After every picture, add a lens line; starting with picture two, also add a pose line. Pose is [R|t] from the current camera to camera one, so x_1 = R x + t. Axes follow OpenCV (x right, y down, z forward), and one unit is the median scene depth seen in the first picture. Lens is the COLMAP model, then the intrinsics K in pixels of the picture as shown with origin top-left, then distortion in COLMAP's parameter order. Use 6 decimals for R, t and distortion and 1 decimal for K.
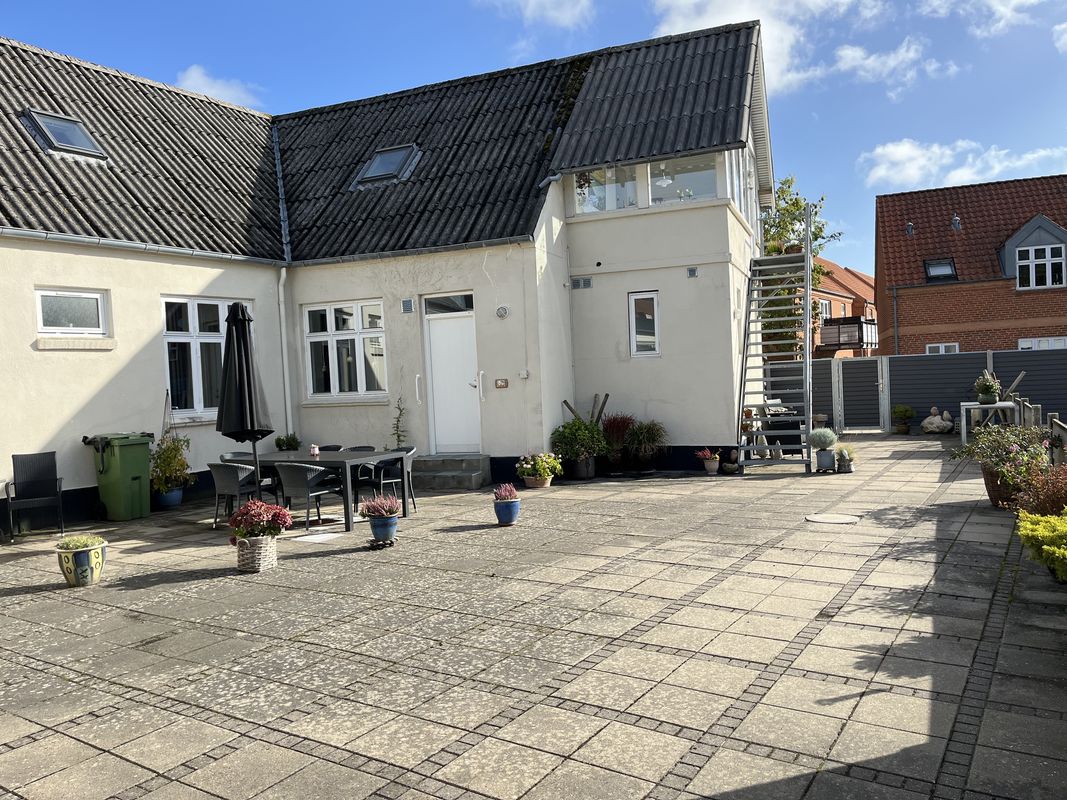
lens RADIAL K [[795.1, 0, 533.5], [0, 795.1, 400.0], [0, 0, 1]] dist [0.076438, -0.127751]
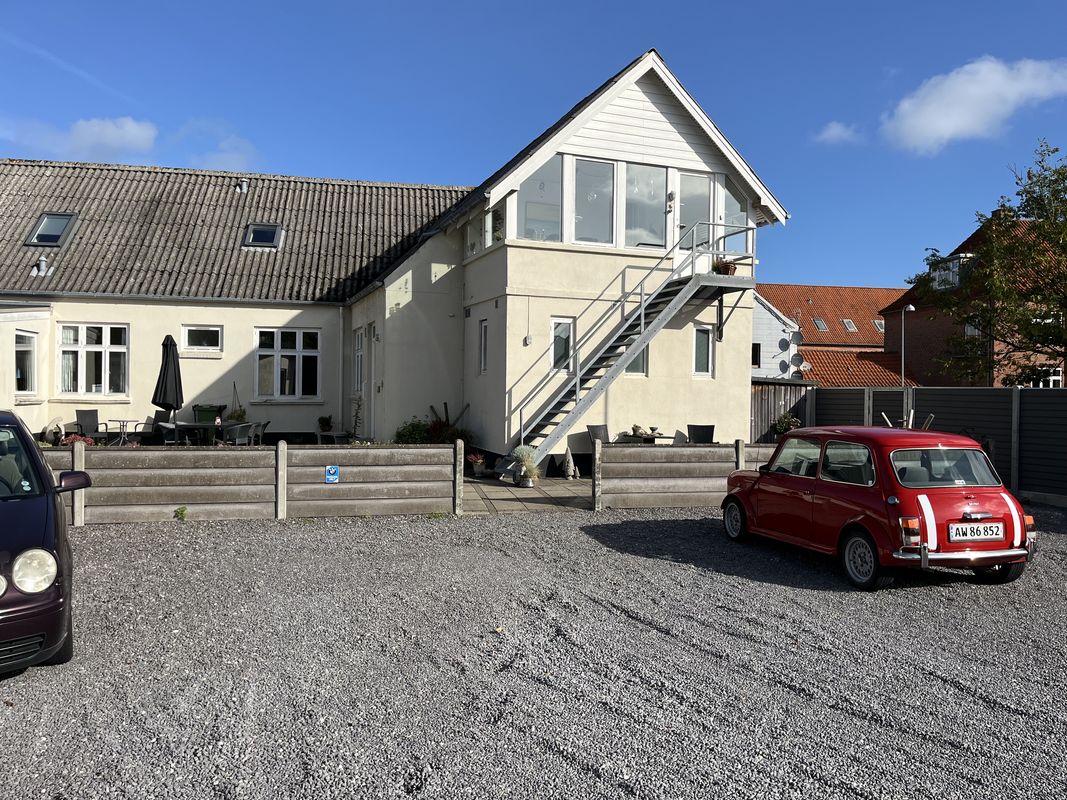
lens RADIAL K [[810.5, 0, 537.7], [0, 810.5, 411.2], [0, 0, 1]] dist [0.079432, -0.140614]
pose [[0.681390, 0.070934, -0.728475, 0.546292], [-0.066329, 0.997182, 0.035057, -0.023974], [0.728908, 0.024431, 0.684175, 0.114147]]
